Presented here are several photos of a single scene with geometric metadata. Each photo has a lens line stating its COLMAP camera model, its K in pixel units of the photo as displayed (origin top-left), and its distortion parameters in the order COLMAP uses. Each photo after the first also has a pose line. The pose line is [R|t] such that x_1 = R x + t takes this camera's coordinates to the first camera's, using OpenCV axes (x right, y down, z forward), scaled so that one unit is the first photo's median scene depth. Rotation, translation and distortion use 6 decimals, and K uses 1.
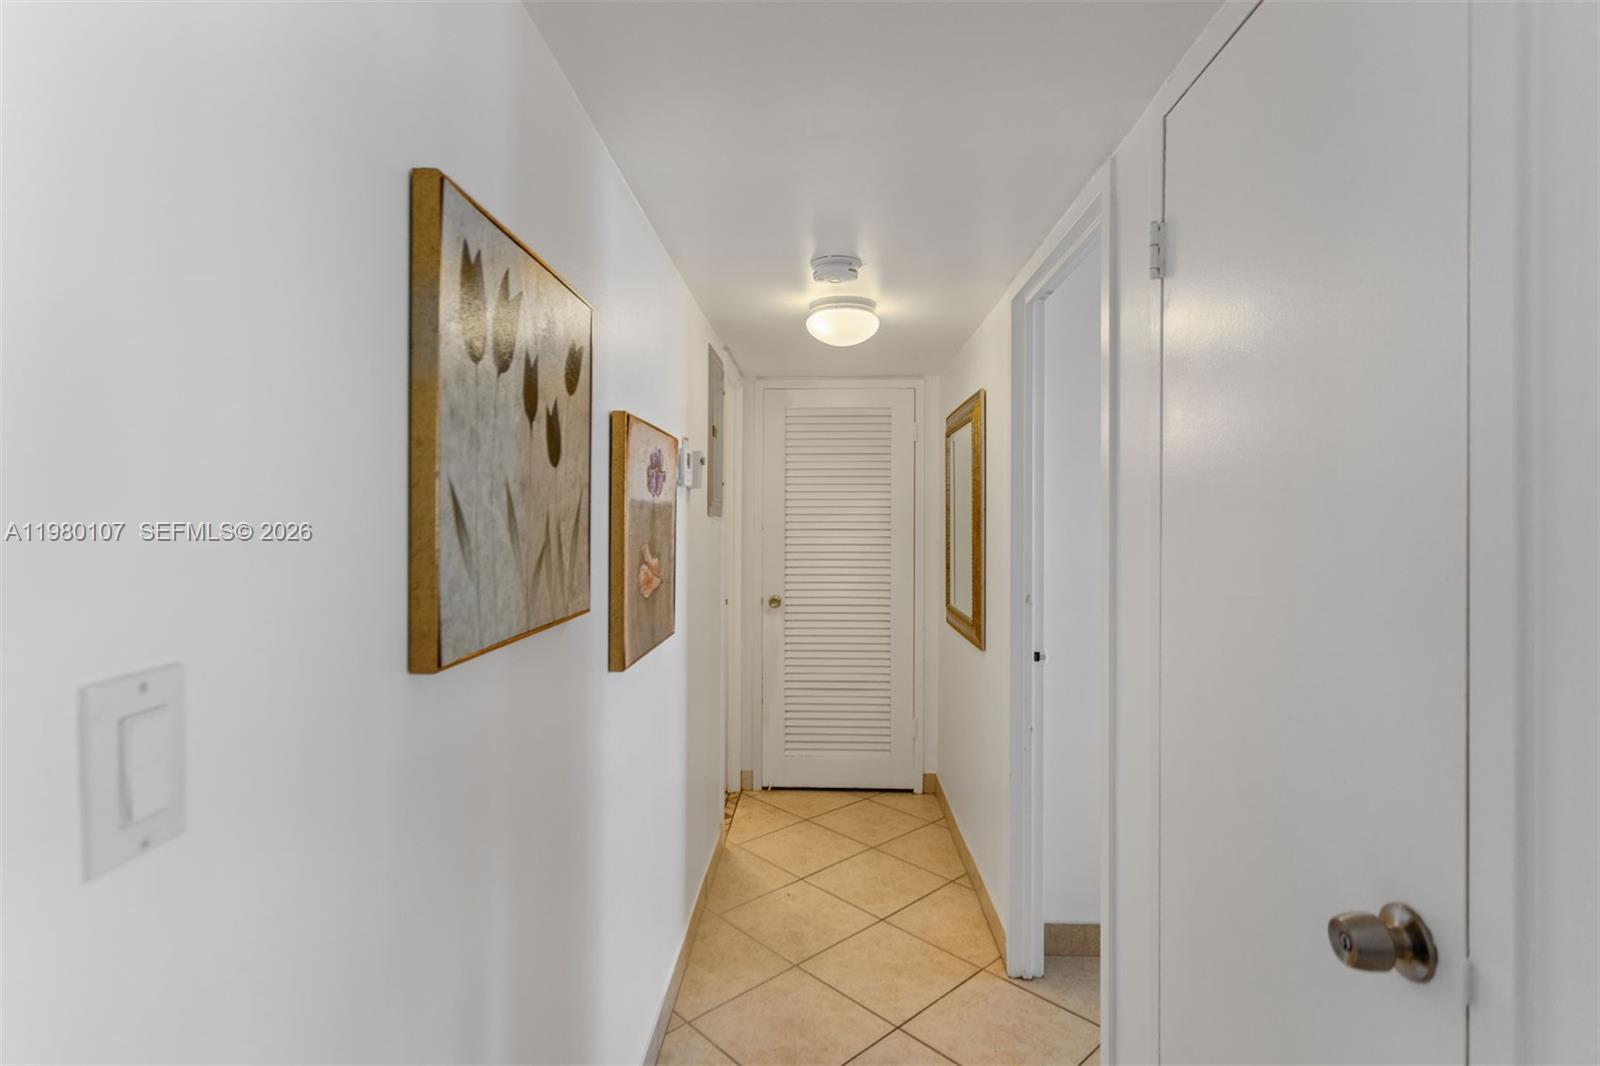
lens RADIAL K [[770.7, 0, 794.0], [0, 770.7, 520.8], [0, 0, 1]] dist [-0.001288, 0.000122]
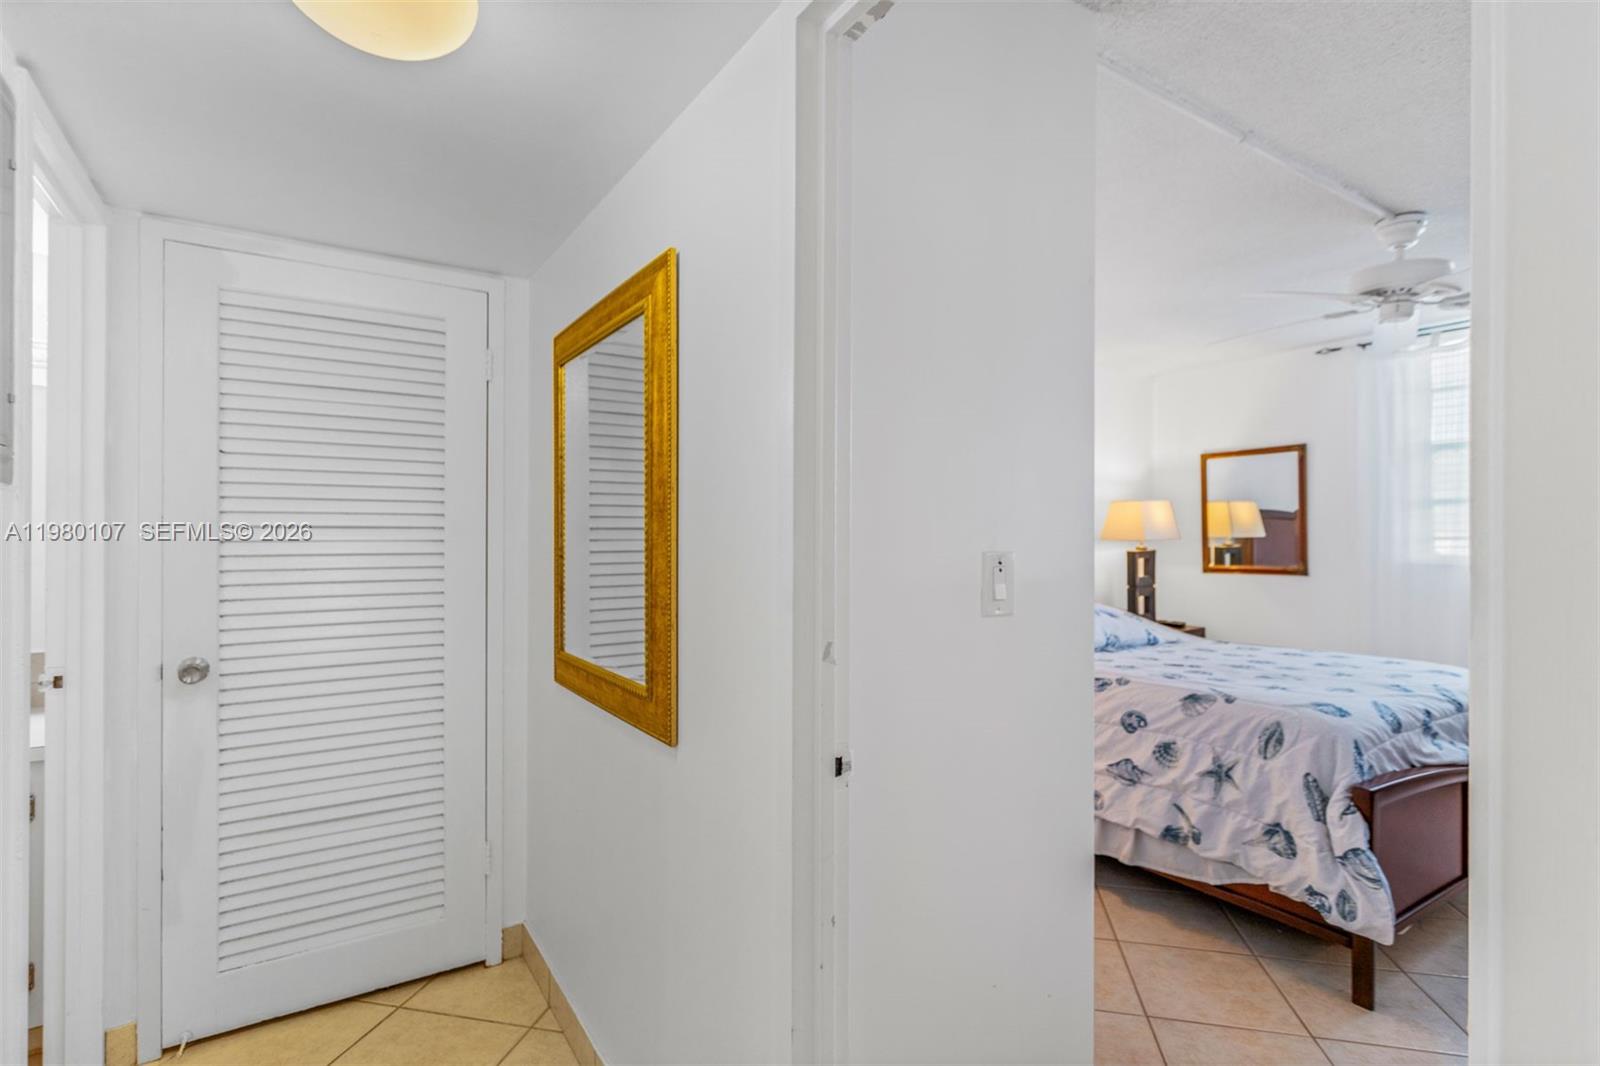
lens RADIAL K [[774.0, 0, 800.0], [0, 774.0, 533.0], [0, 0, 1]] dist [-0.001967, 0.000066]
pose [[0.816125, -0.000441, 0.577876, 0.007311], [0.001549, 0.999998, -0.001425, 0.018541], [-0.577874, 0.002058, 0.816124, 0.405176]]
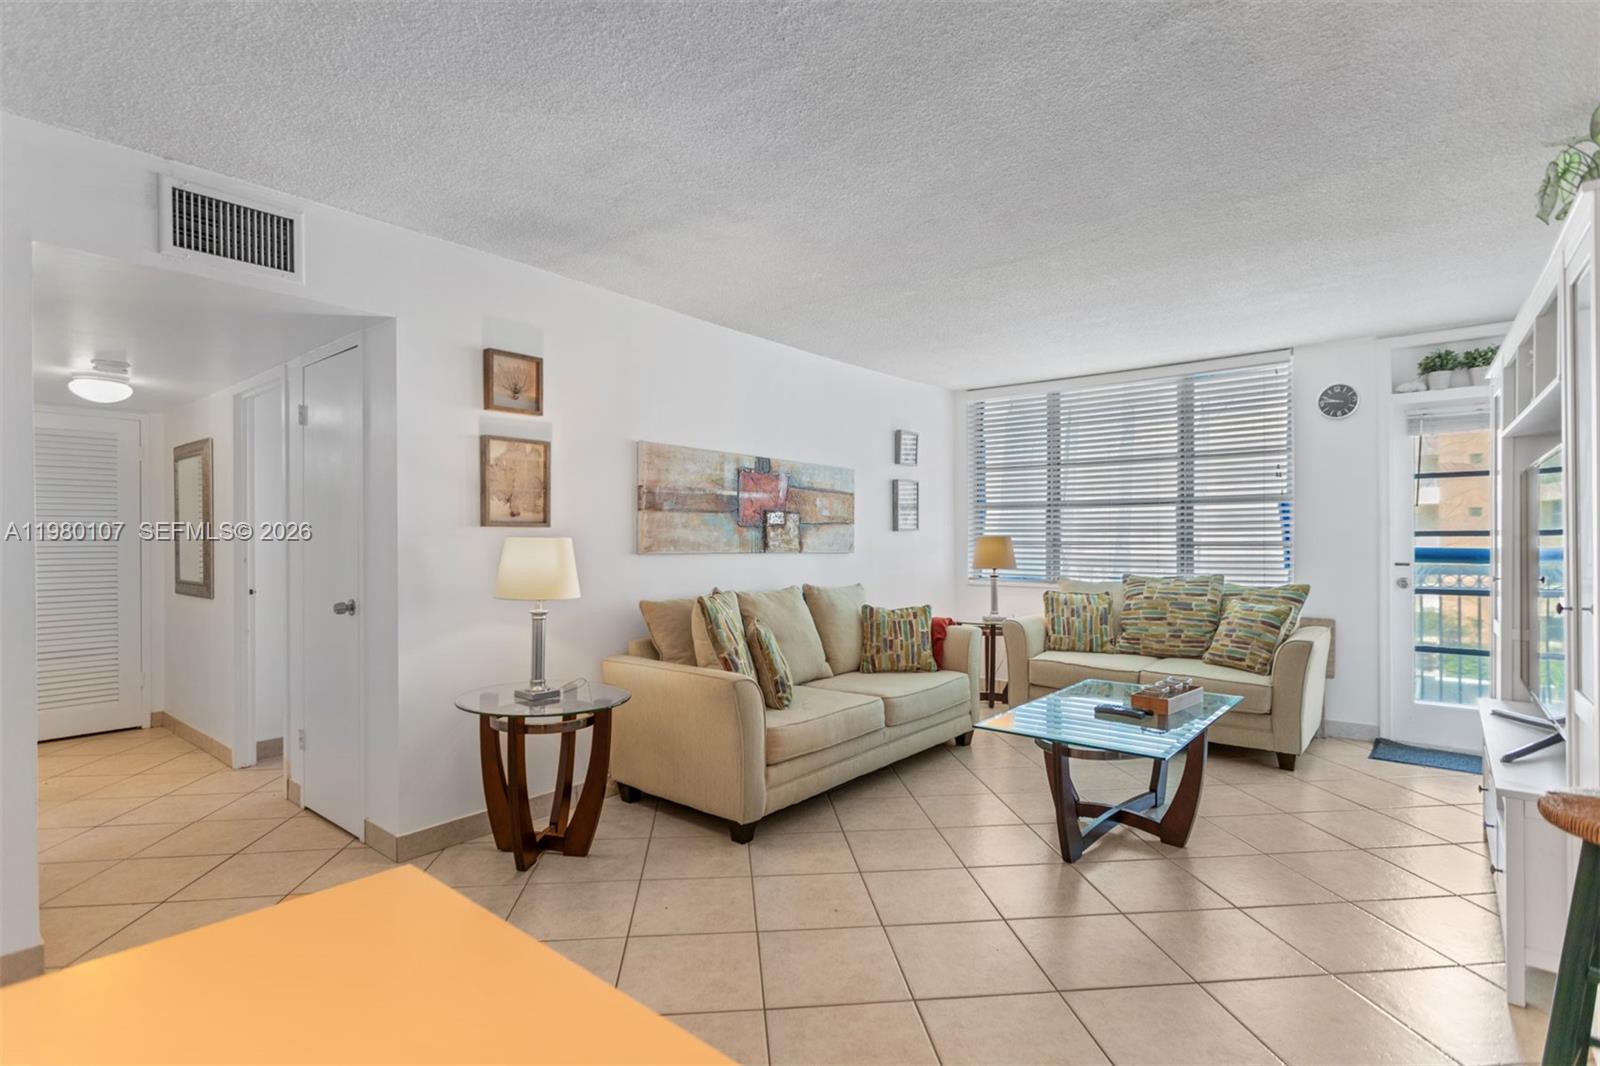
lens RADIAL K [[774.0, 0, 800.0], [0, 774.0, 533.0], [0, 0, 1]] dist [-0.001967, 0.000066]
pose [[0.602441, -0.003949, 0.798154, -0.242887], [0.005862, 0.999983, 0.000523, 0.028086], [-0.798142, 0.004364, 0.602454, -0.765347]]
